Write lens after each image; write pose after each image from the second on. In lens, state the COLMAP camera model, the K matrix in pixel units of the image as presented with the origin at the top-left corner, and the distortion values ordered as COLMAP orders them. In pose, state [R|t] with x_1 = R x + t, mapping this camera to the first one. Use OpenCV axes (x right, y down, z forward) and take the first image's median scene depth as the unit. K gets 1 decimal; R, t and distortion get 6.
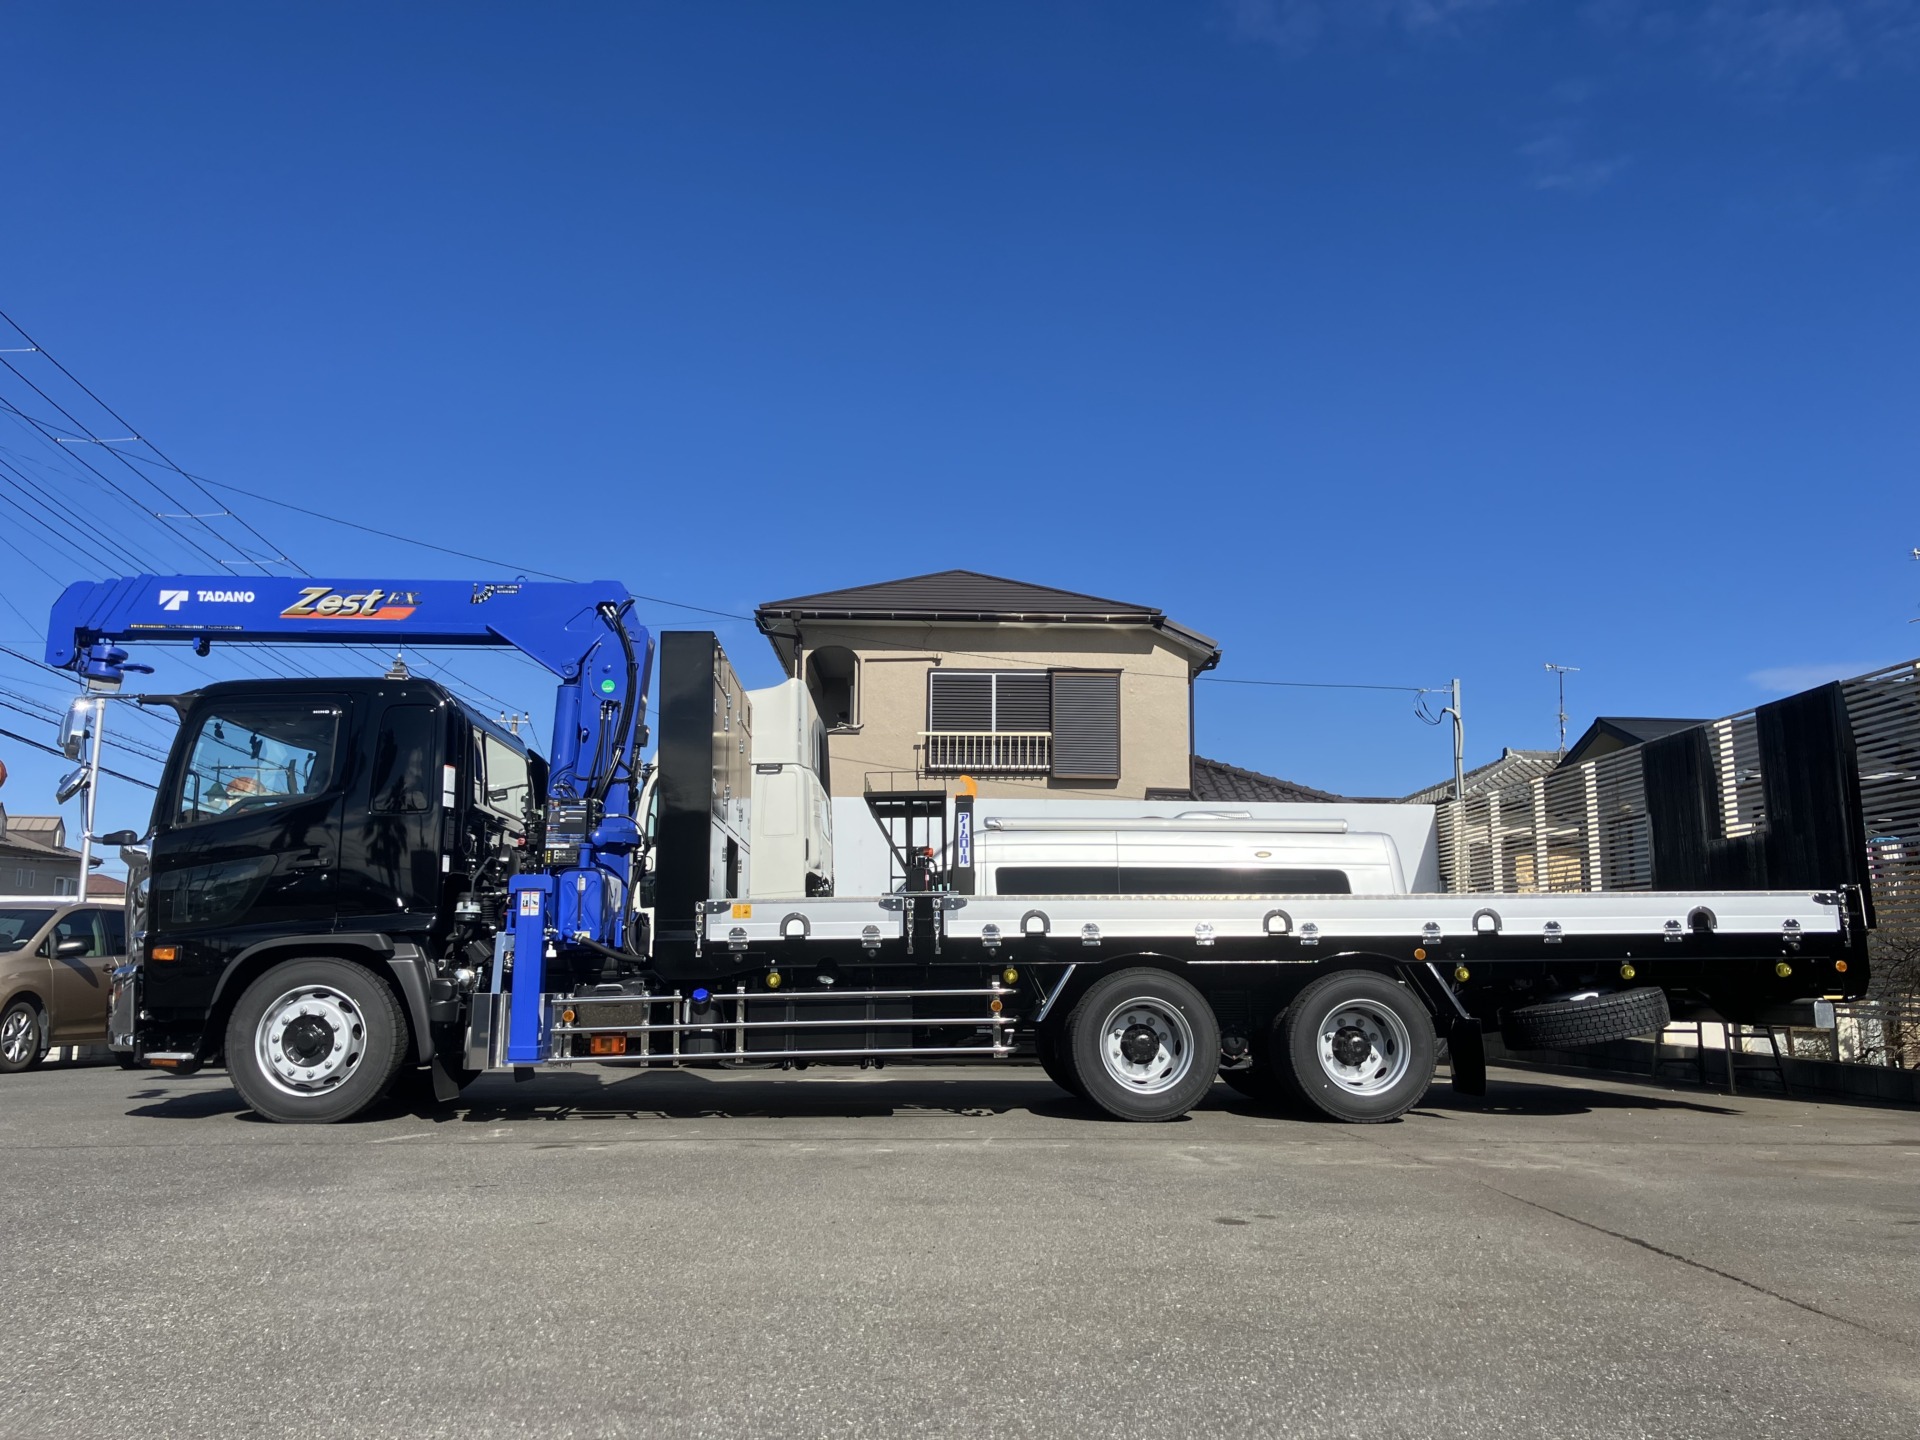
lens RADIAL K [[1561.7, 0, 960.0], [0, 1561.7, 720.0], [0, 0, 1]] dist [0.003650, 0.001775]
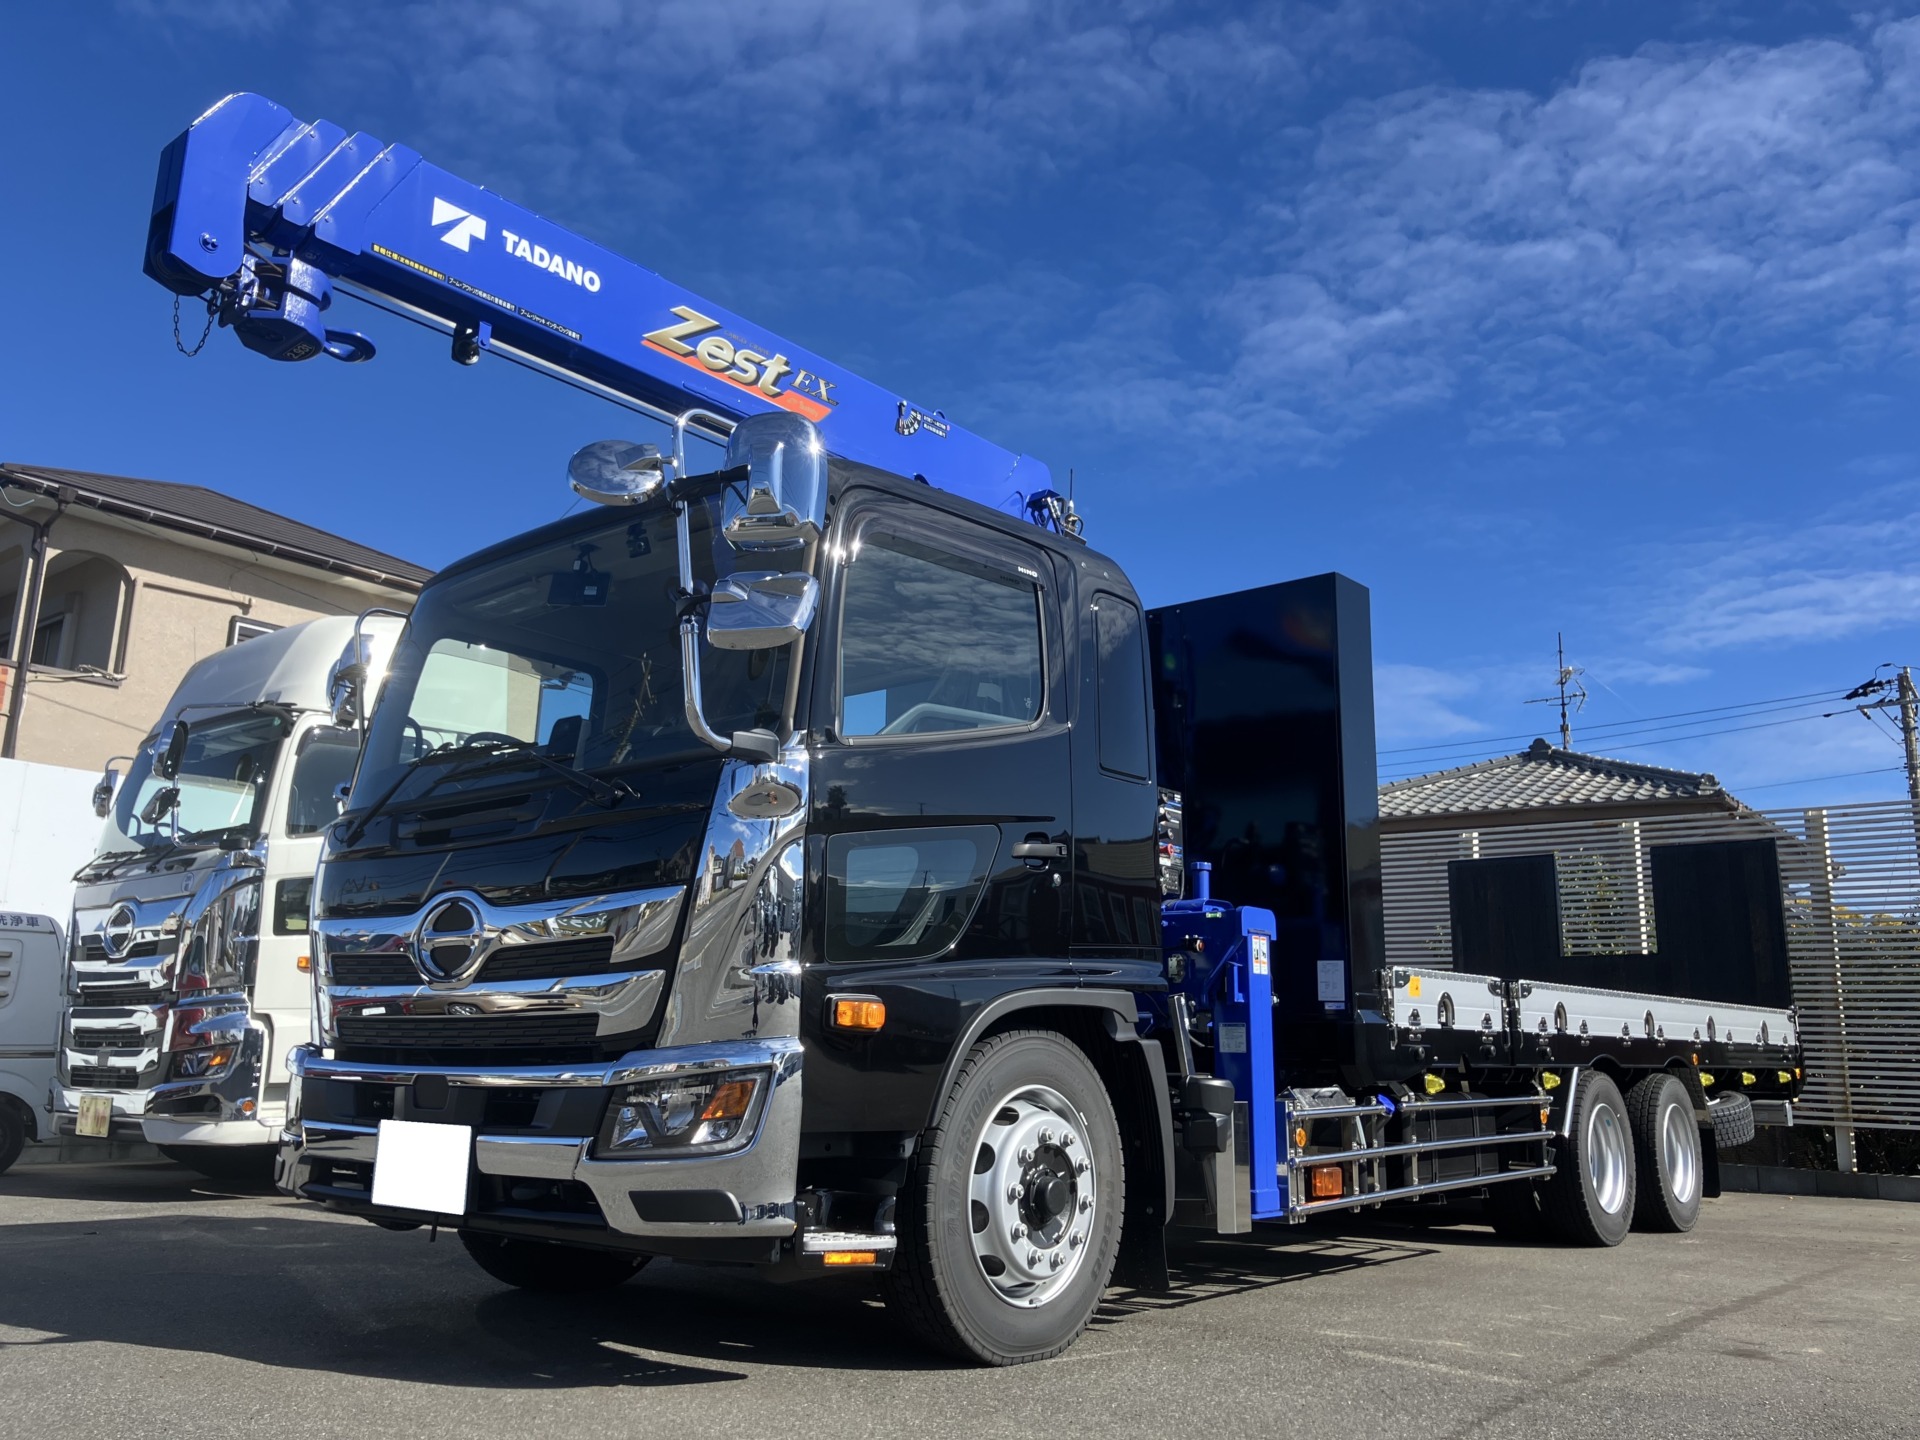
lens RADIAL K [[1561.7, 0, 960.0], [0, 1561.7, 720.0], [0, 0, 1]] dist [0.003650, 0.001775]
pose [[0.676818, 0.176798, 0.714605, -0.705998], [-0.148994, 0.983541, -0.102219, 0.091727], [-0.720915, -0.037288, 0.692019, 0.566437]]
